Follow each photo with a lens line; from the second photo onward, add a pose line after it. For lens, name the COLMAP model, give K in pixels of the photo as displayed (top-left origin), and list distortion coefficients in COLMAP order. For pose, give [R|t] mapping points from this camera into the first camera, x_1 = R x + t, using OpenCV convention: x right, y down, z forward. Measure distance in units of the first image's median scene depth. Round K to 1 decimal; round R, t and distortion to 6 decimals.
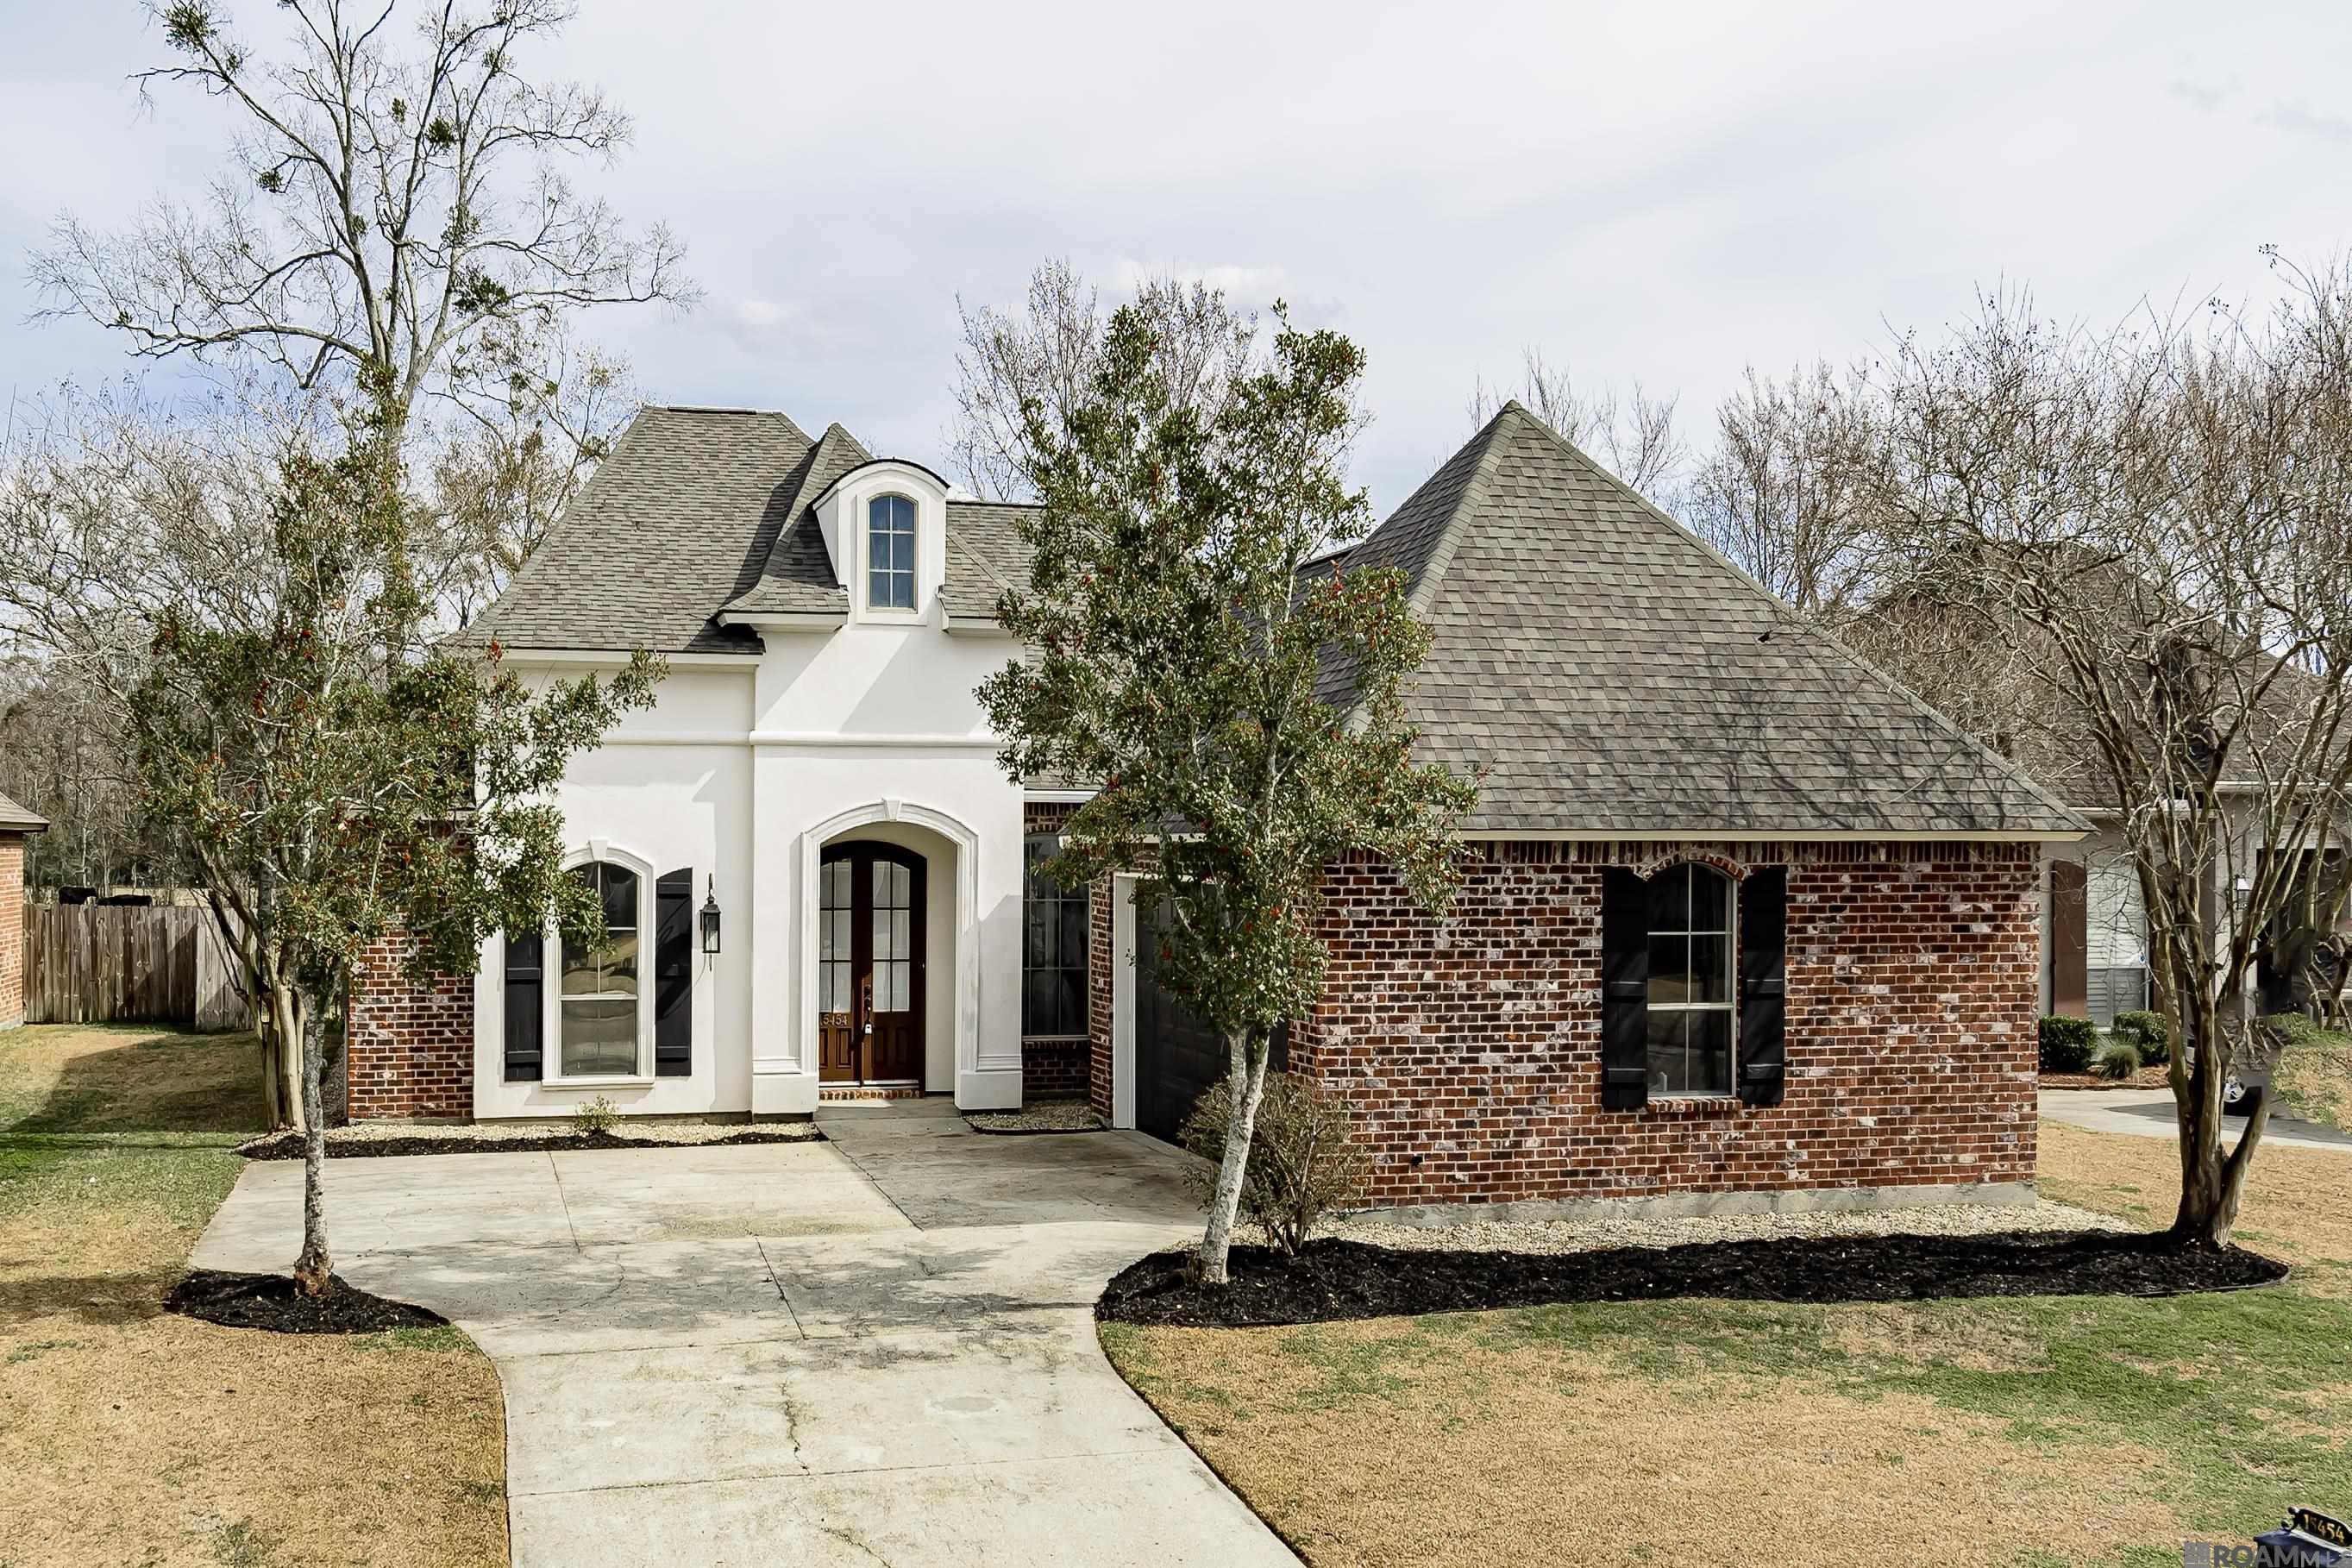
lens RADIAL K [[1941.2, 0, 1176.1], [0, 1941.2, 782.5], [0, 0, 1]] dist [-0.004072, 0.004290]
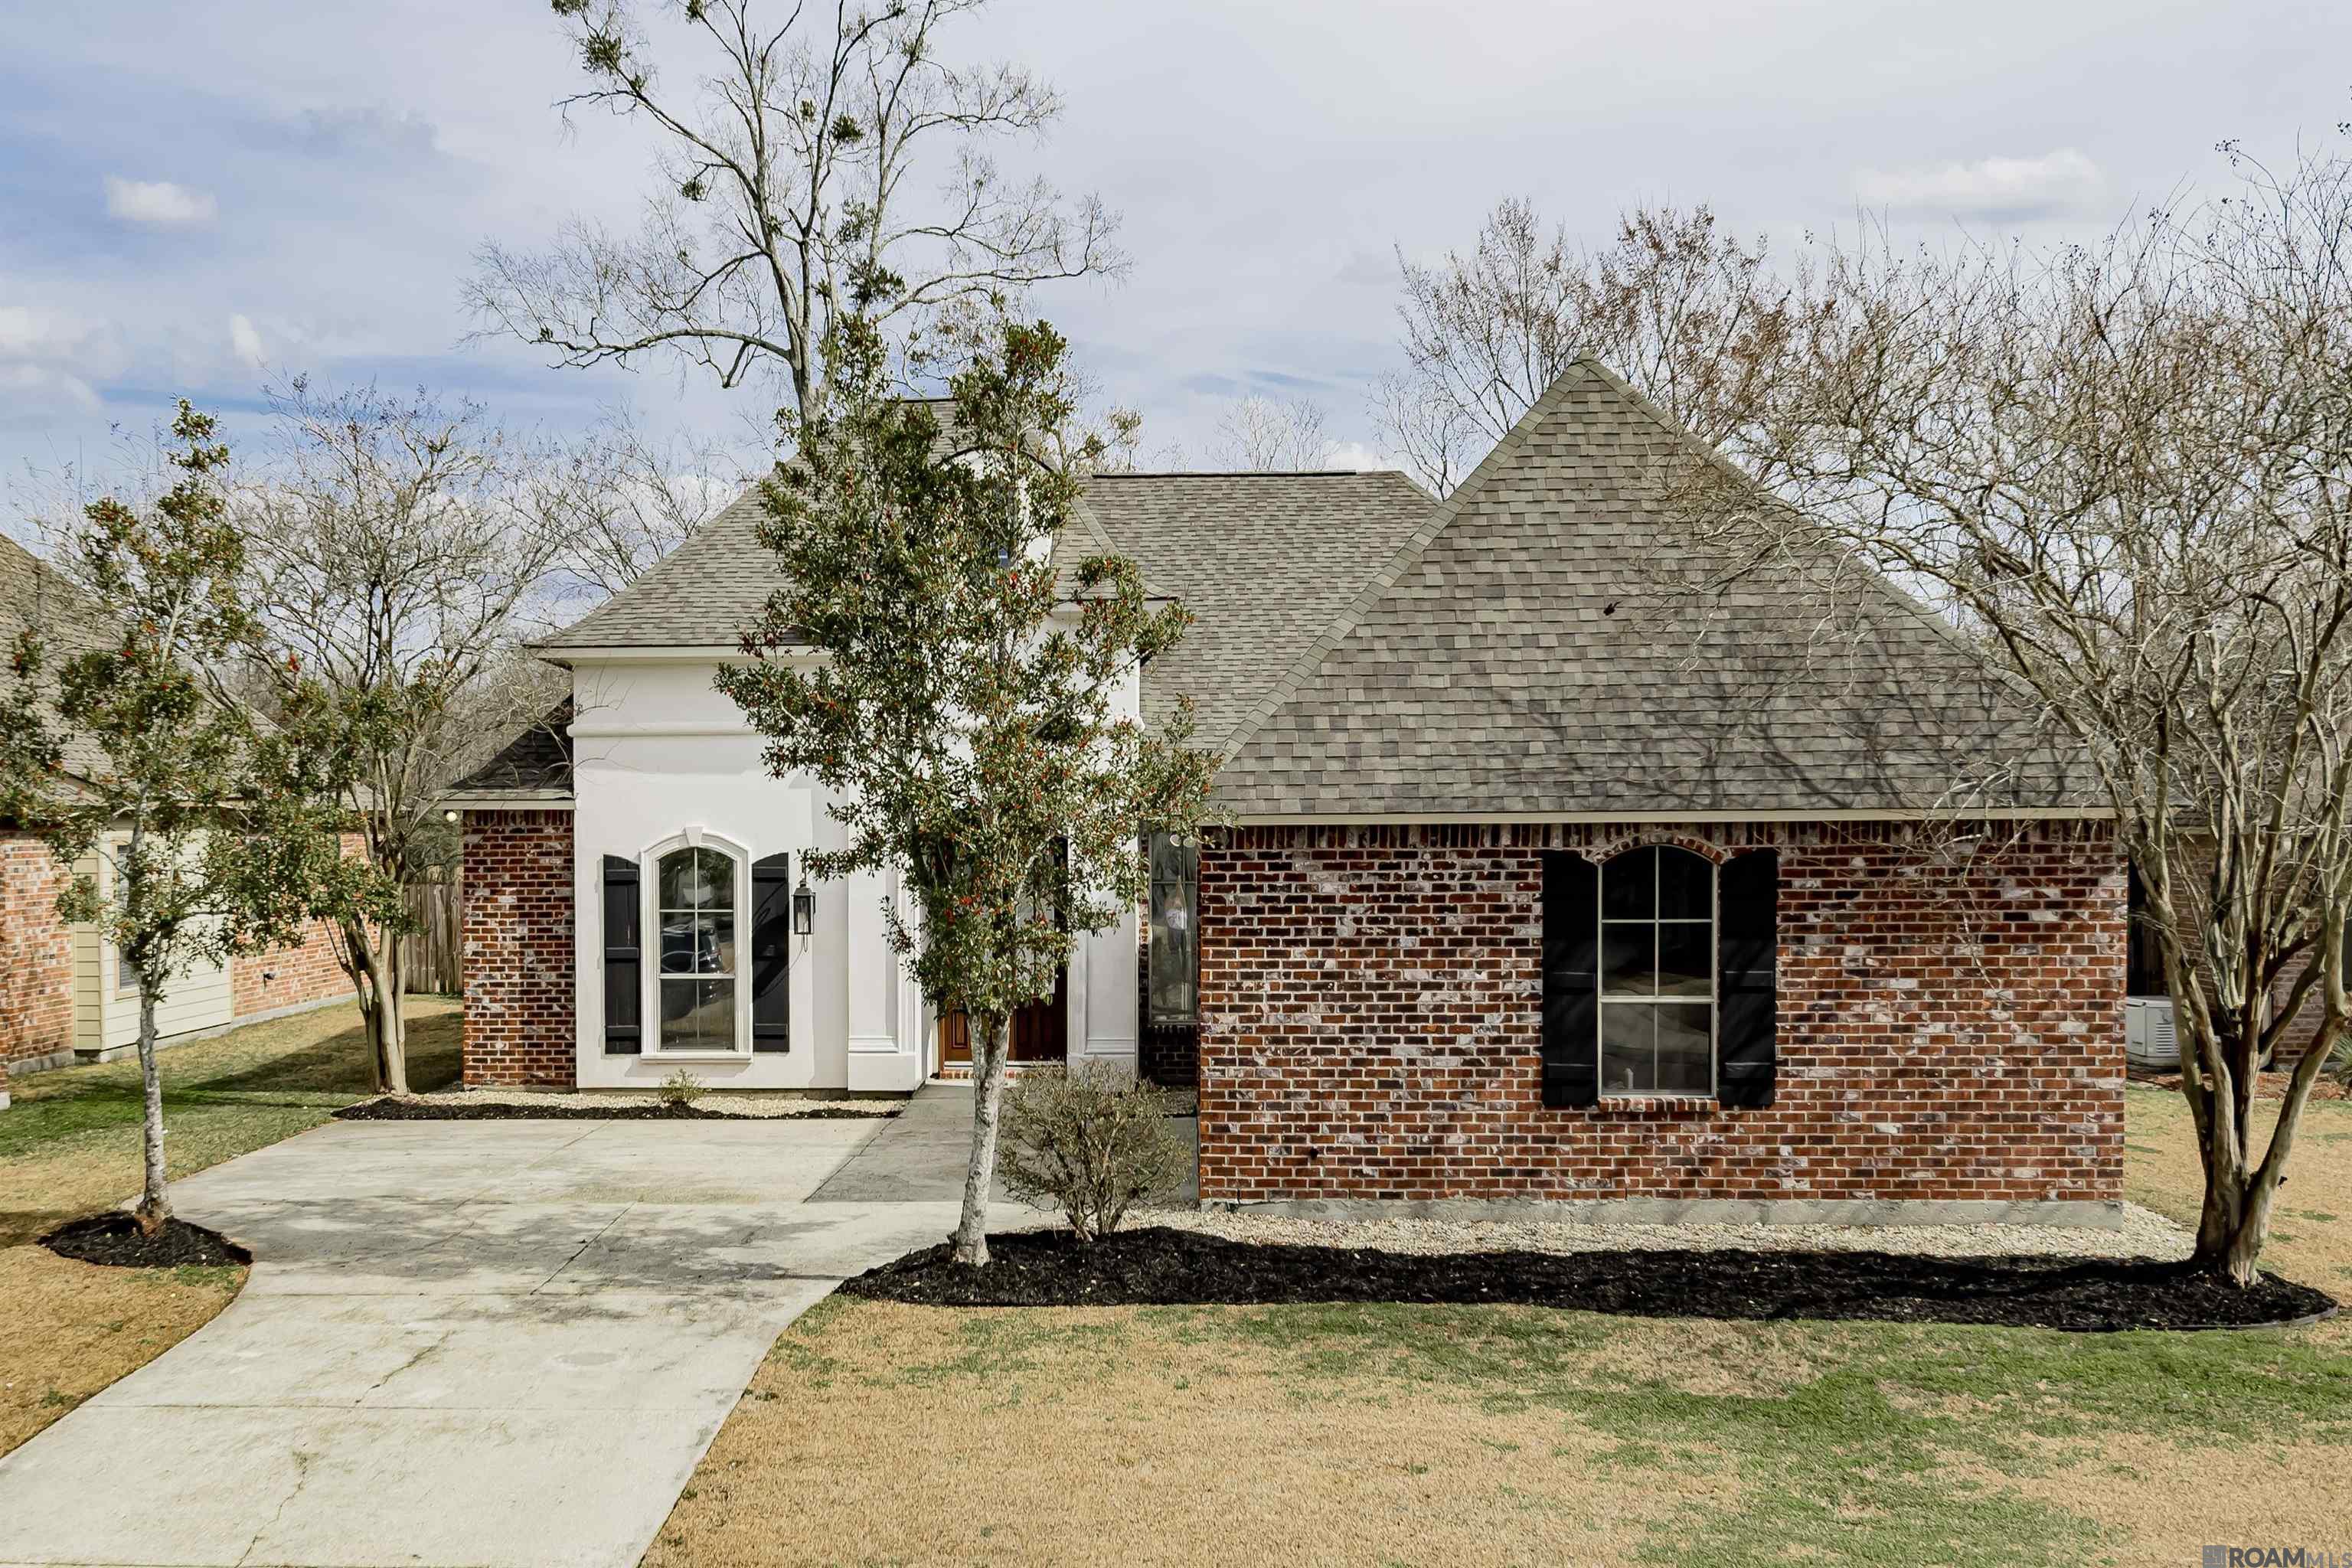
lens RADIAL K [[2033.3, 0, 1176.2], [0, 2033.3, 788.6], [0, 0, 1]] dist [-0.009827, 0.010557]
pose [[0.969090, -0.011346, -0.246445, 0.286936], [0.015556, 0.999764, 0.015143, -0.004537], [0.246215, -0.018508, 0.969038, -0.003119]]
